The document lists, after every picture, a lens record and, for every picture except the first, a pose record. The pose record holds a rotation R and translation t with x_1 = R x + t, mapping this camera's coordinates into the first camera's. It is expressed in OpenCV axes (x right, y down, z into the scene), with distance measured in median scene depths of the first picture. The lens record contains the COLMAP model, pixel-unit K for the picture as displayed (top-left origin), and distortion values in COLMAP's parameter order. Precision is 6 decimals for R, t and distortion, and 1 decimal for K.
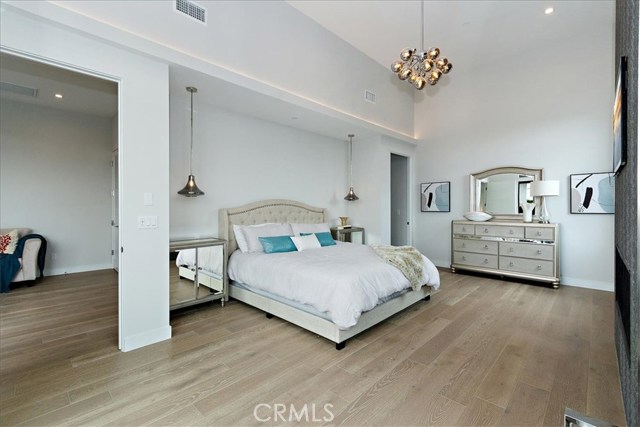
lens RADIAL K [[293.1, 0, 326.5], [0, 293.1, 212.3], [0, 0, 1]] dist [0.000273, -0.000220]
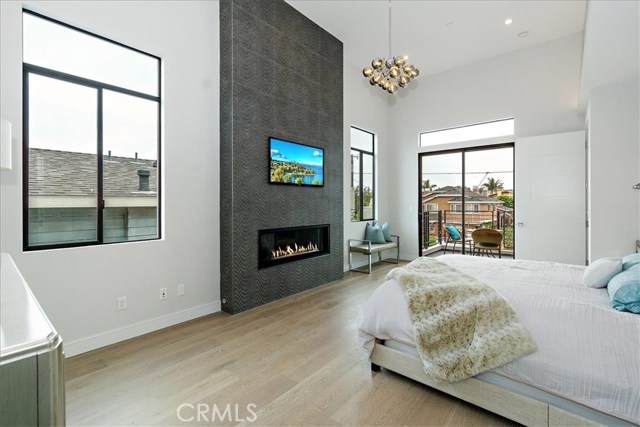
lens RADIAL K [[283.5, 0, 321.1], [0, 283.5, 205.4], [0, 0, 1]] dist [0.000936, -0.000232]
pose [[-0.998996, 0.002314, -0.044735, 0.397403], [0.001368, 0.999775, 0.021179, -0.022310], [0.044774, 0.021097, -0.998774, 1.278532]]
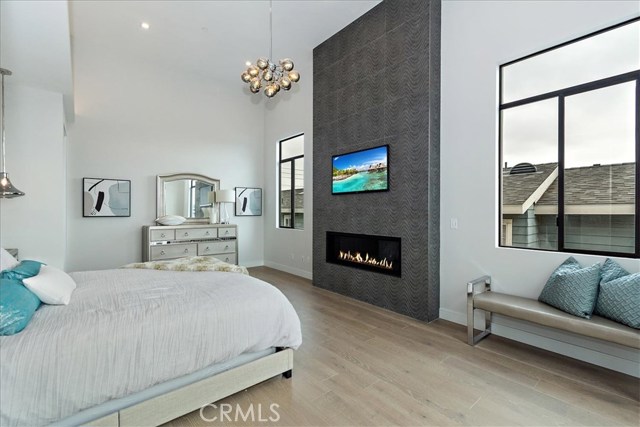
lens RADIAL K [[278.8, 0, 344.4], [0, 278.8, 213.8], [0, 0, 1]] dist [-0.000034, -0.000087]
pose [[0.051935, -0.008910, 0.998611, -0.409489], [0.013619, 0.999874, 0.008213, -0.009263], [-0.998558, 0.013174, 0.052050, 0.424722]]
